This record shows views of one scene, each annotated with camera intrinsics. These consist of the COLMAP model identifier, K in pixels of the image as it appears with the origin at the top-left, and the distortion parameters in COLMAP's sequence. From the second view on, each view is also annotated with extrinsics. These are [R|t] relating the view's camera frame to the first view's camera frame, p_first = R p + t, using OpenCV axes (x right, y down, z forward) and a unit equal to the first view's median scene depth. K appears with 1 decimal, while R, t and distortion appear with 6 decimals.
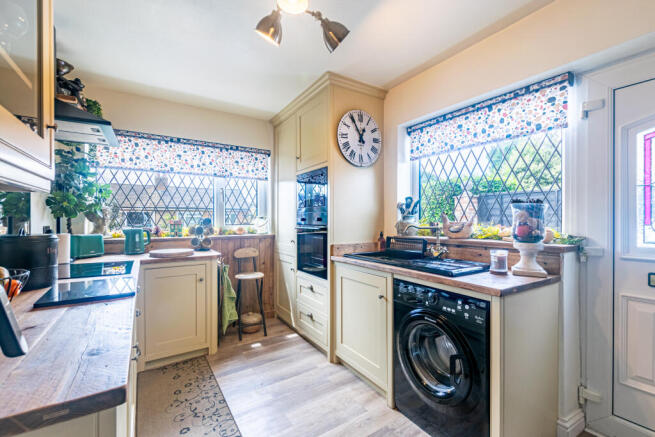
lens RADIAL K [[282.5, 0, 325.9], [0, 282.5, 217.5], [0, 0, 1]] dist [0.004572, 0.000611]
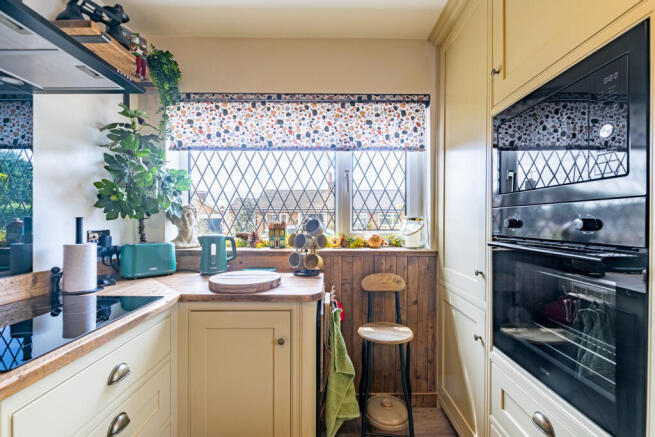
lens RADIAL K [[282.5, 0, 328.2], [0, 282.5, 221.0], [0, 0, 1]] dist [0.004572, 0.000611]
pose [[0.848356, 0.007343, -0.529375, -0.084376], [0.000621, 0.999889, 0.014865, -0.002904], [0.529425, -0.012940, 0.848258, 0.500089]]
